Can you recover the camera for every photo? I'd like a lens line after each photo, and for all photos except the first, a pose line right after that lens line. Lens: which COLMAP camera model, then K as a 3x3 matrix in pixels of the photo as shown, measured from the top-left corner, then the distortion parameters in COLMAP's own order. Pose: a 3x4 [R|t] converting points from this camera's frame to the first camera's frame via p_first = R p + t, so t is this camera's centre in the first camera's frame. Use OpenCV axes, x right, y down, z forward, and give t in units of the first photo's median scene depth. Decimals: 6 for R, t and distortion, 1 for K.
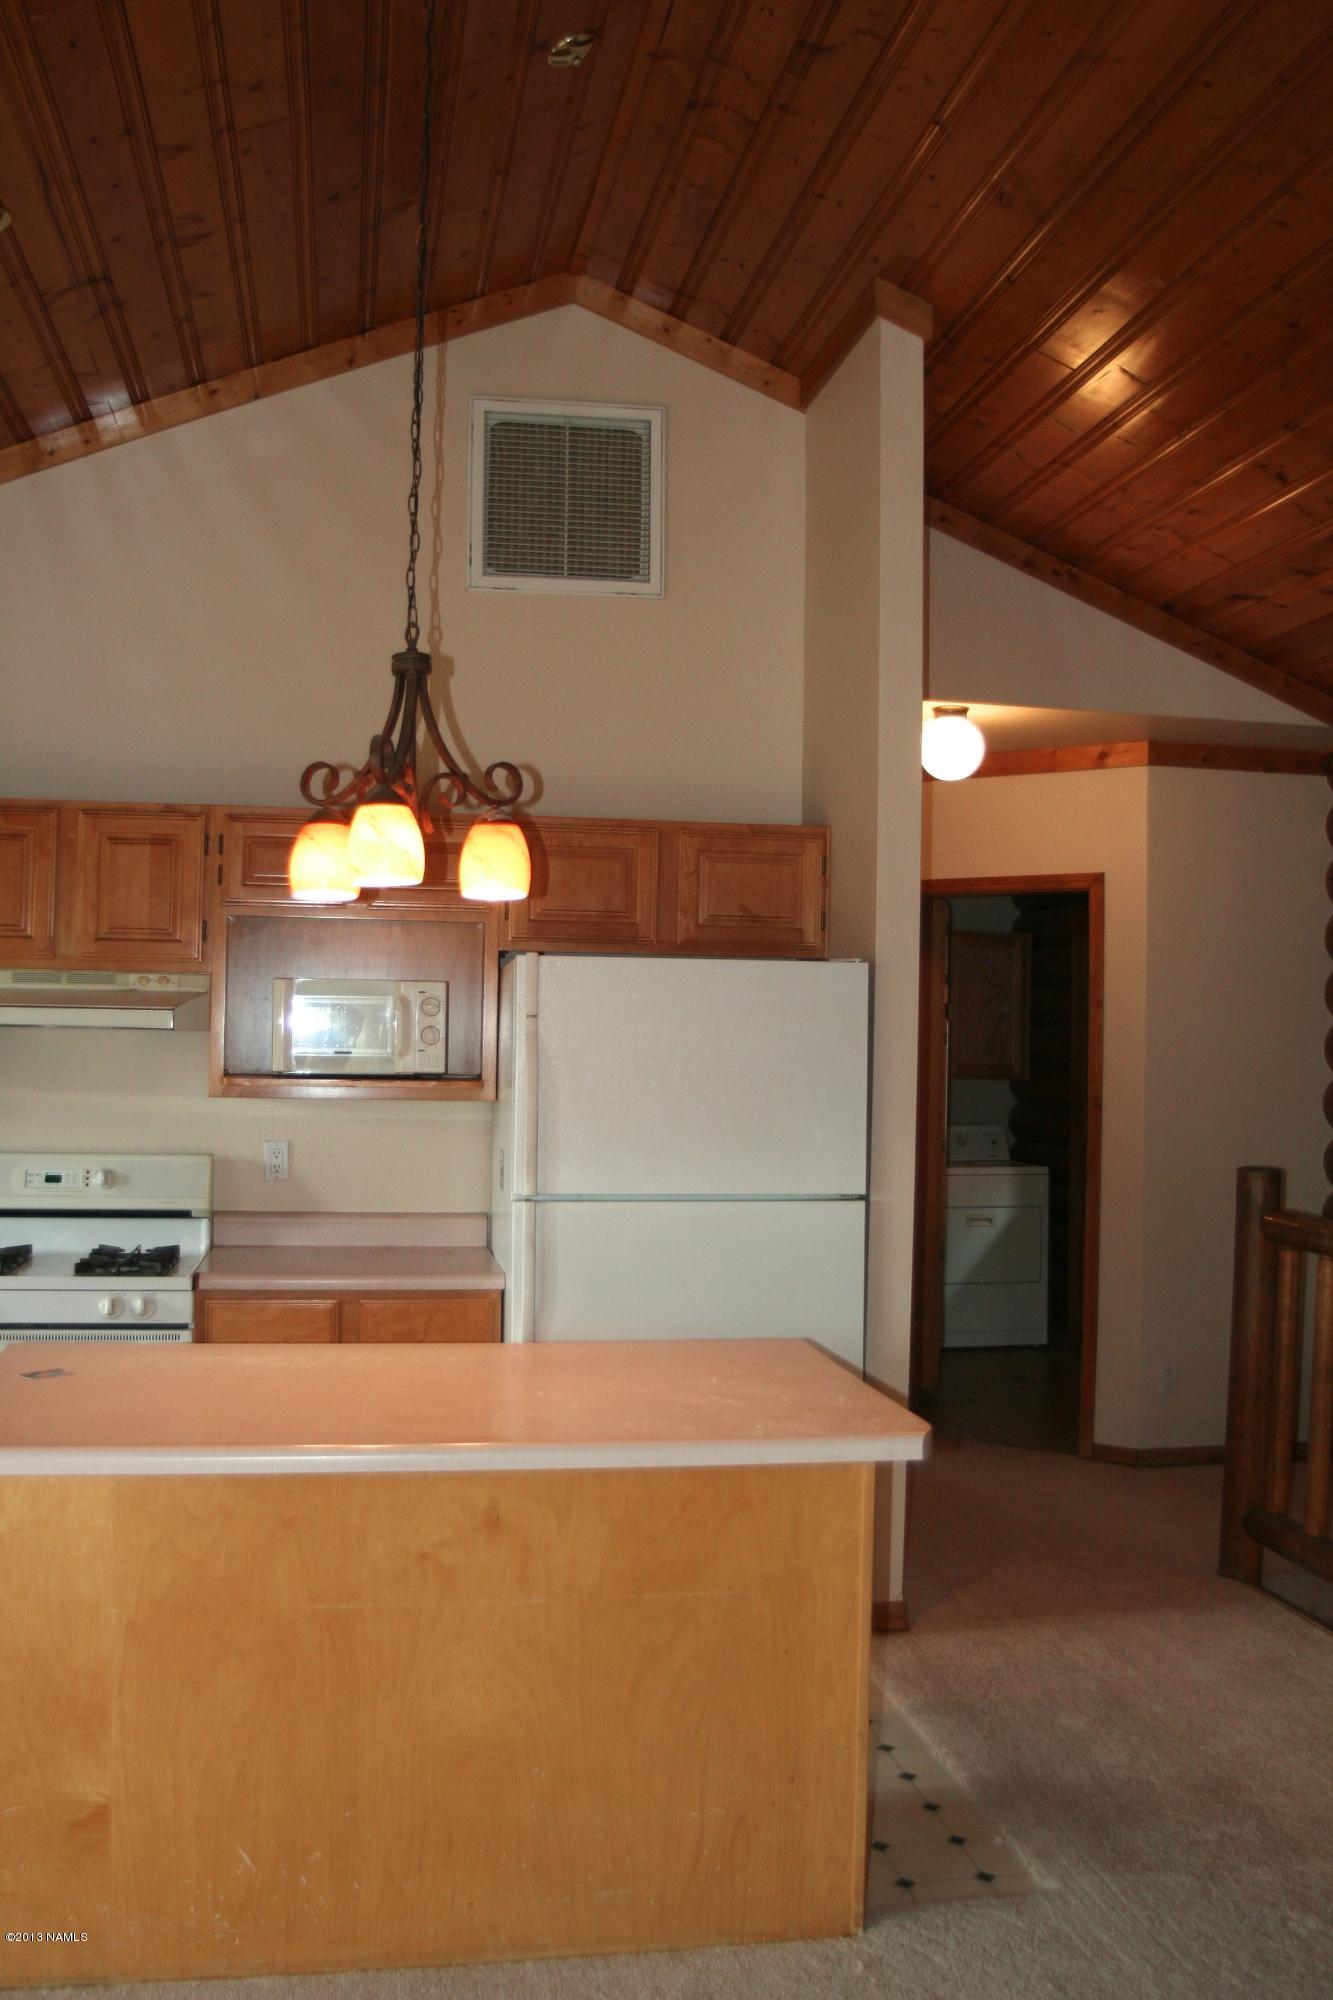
lens RADIAL K [[1793.6, 0, 662.2], [0, 1793.6, 1002.2], [0, 0, 1]] dist [-0.128498, 0.089291]
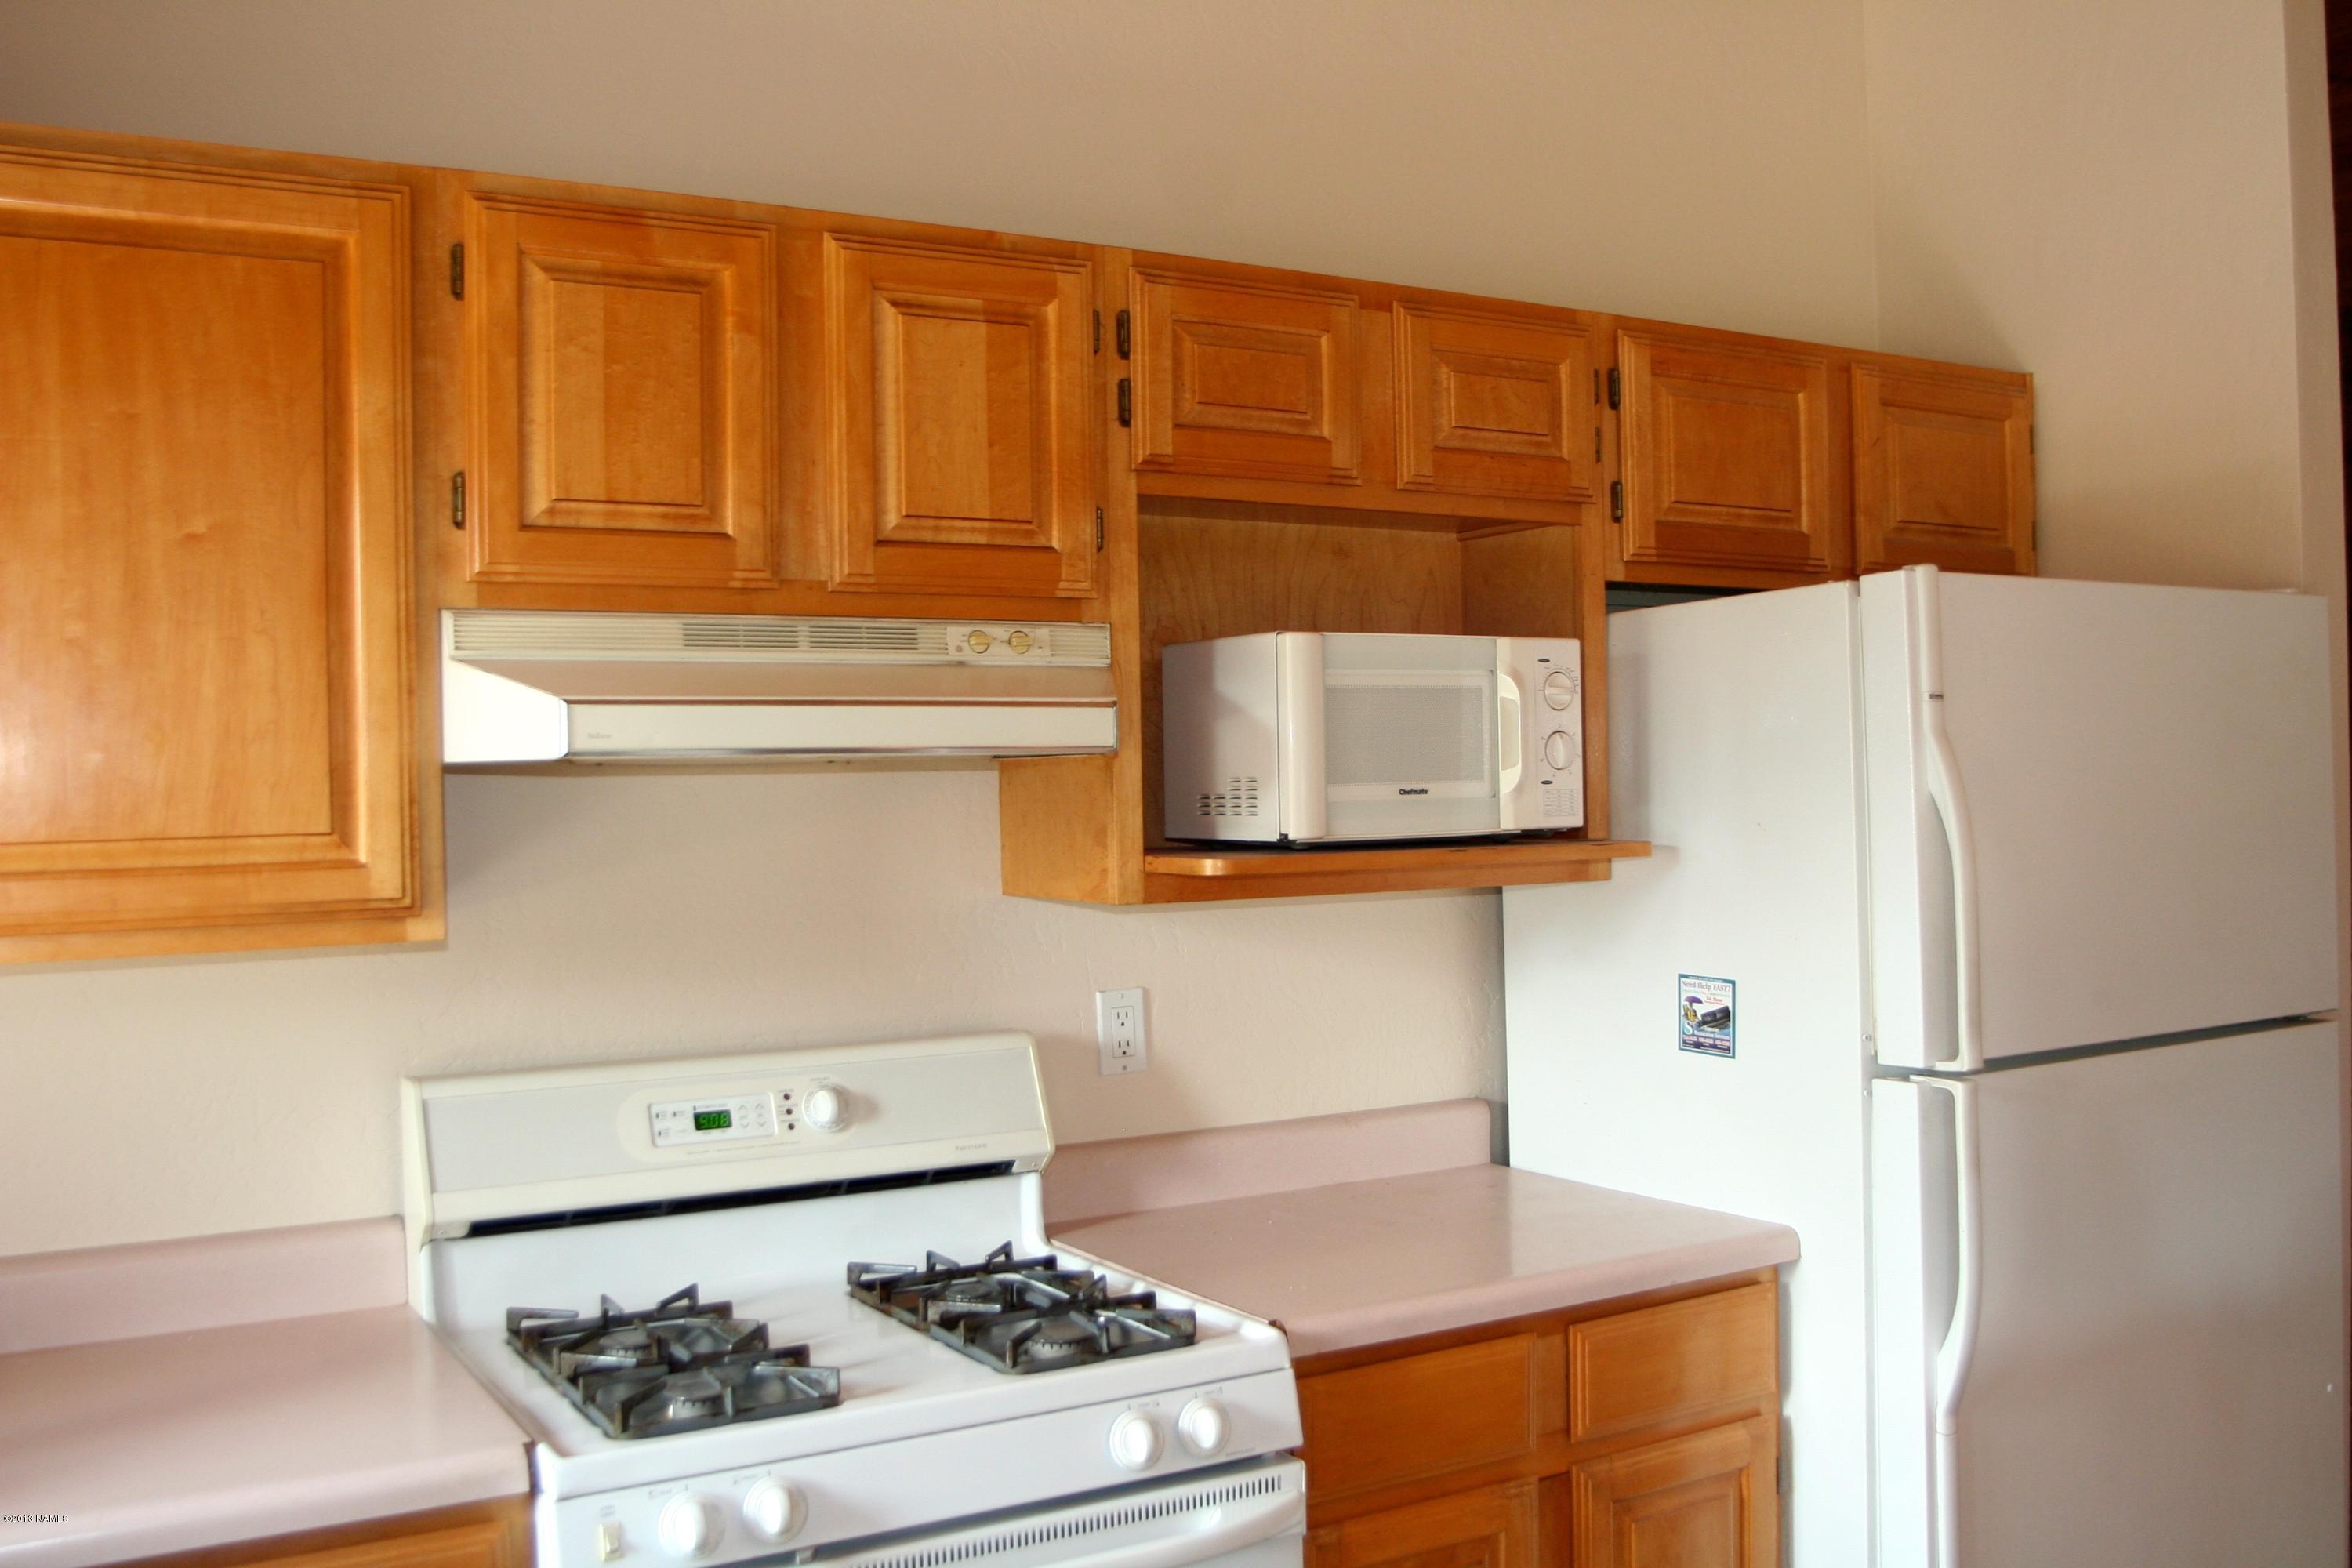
lens RADIAL K [[2109.2, 0, 1206.4], [0, 2109.2, 796.7], [0, 0, 1]] dist [-0.128498, 0.089291]
pose [[0.930970, -0.036588, 0.363258, -0.426561], [0.027788, 0.999181, 0.029421, 0.011791], [-0.364037, -0.017296, 0.931224, 0.509838]]
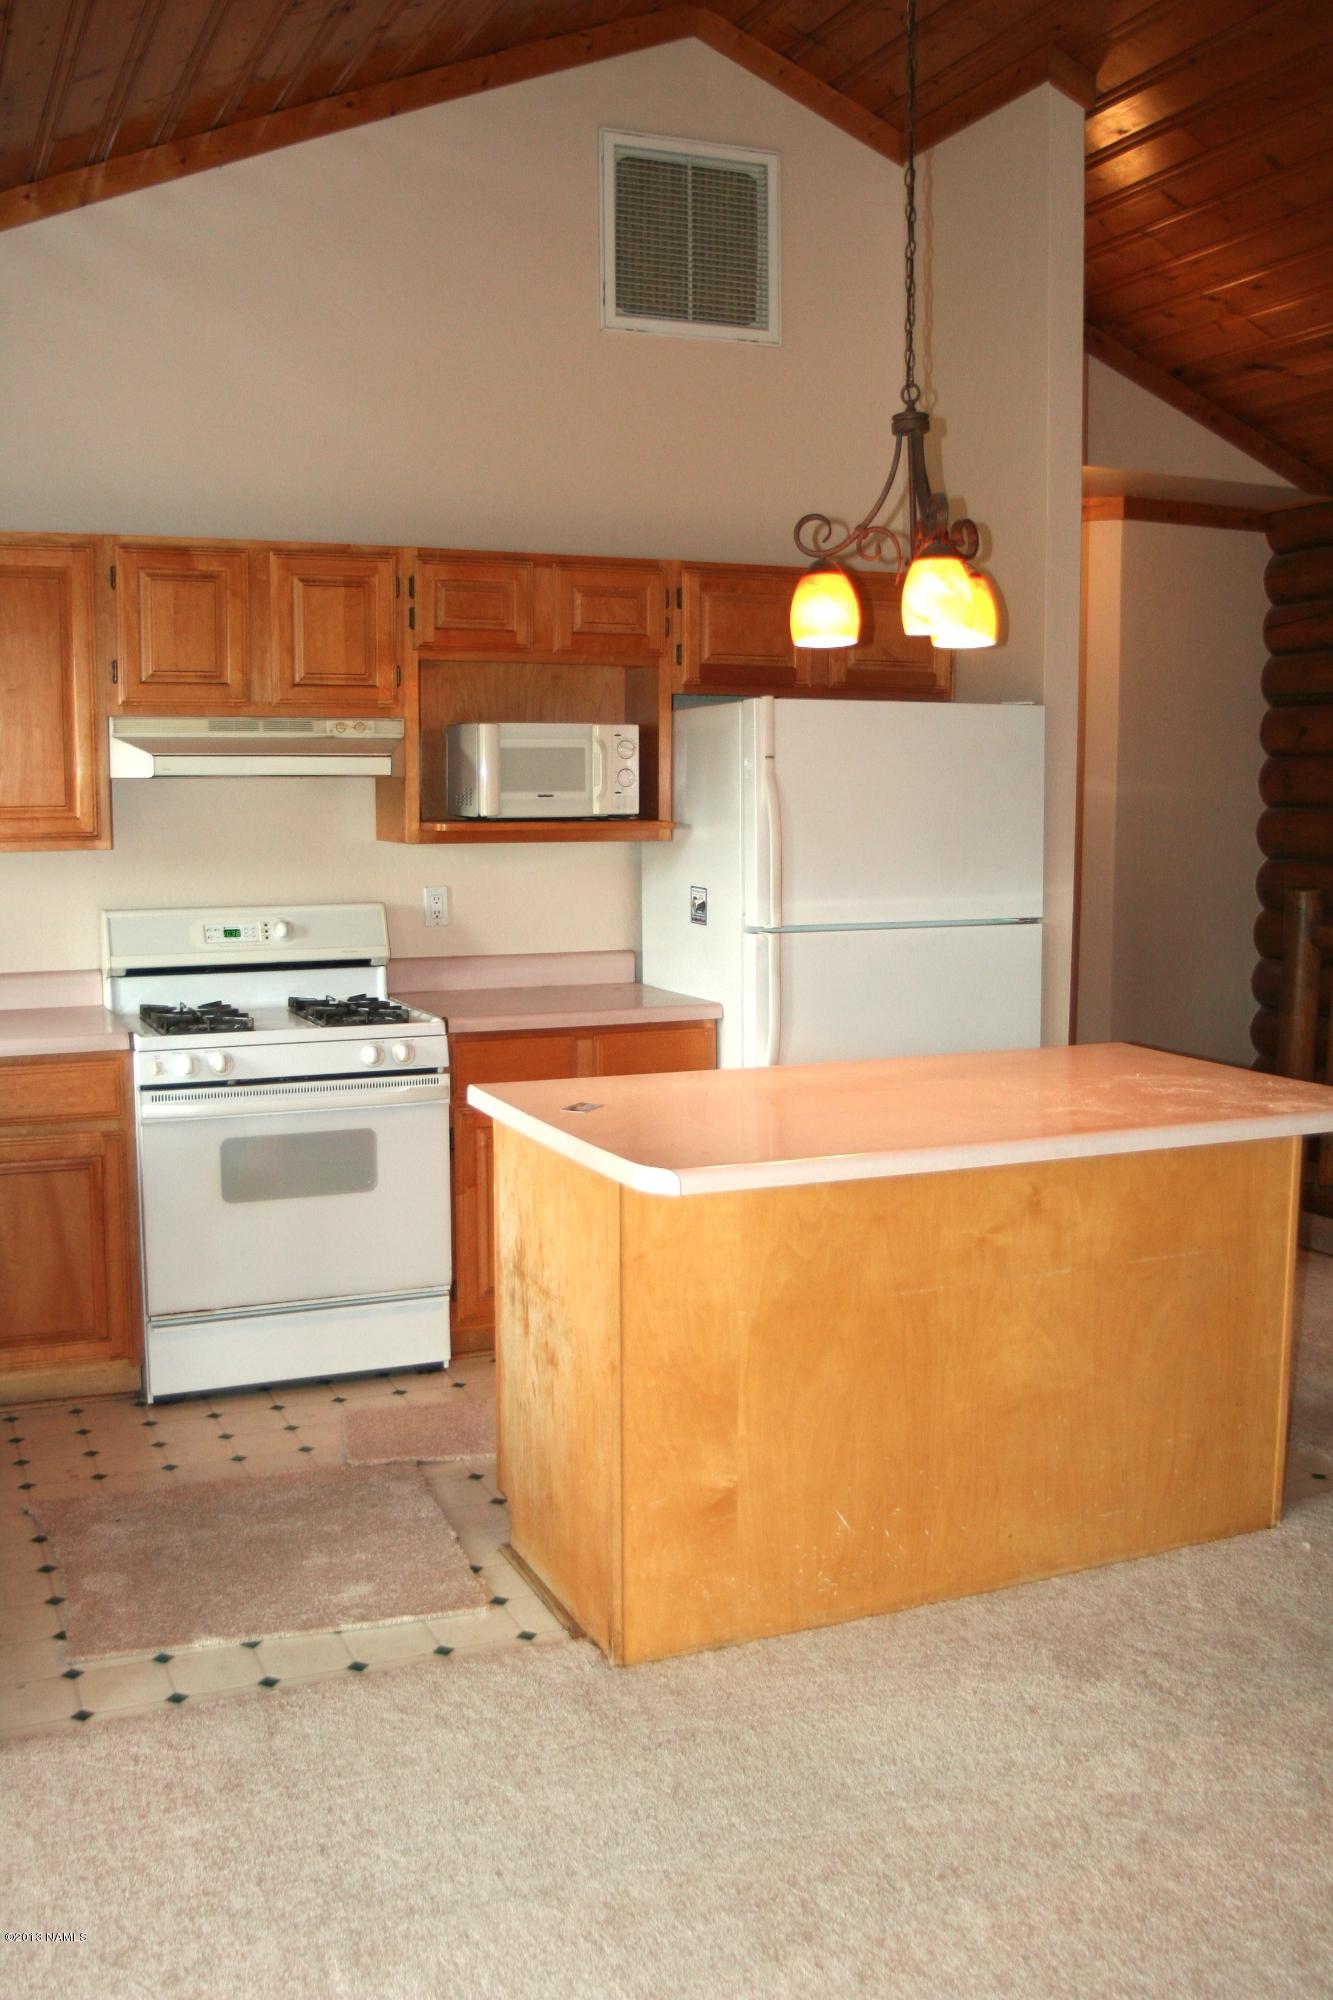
lens RADIAL K [[1830.0, 0, 662.0], [0, 1830.0, 993.8], [0, 0, 1]] dist [-0.132683, 0.097665]
pose [[0.972263, -0.042090, 0.230071, -0.357133], [0.010408, 0.990486, 0.137219, -0.002104], [-0.233658, -0.131019, 0.963451, -0.028306]]
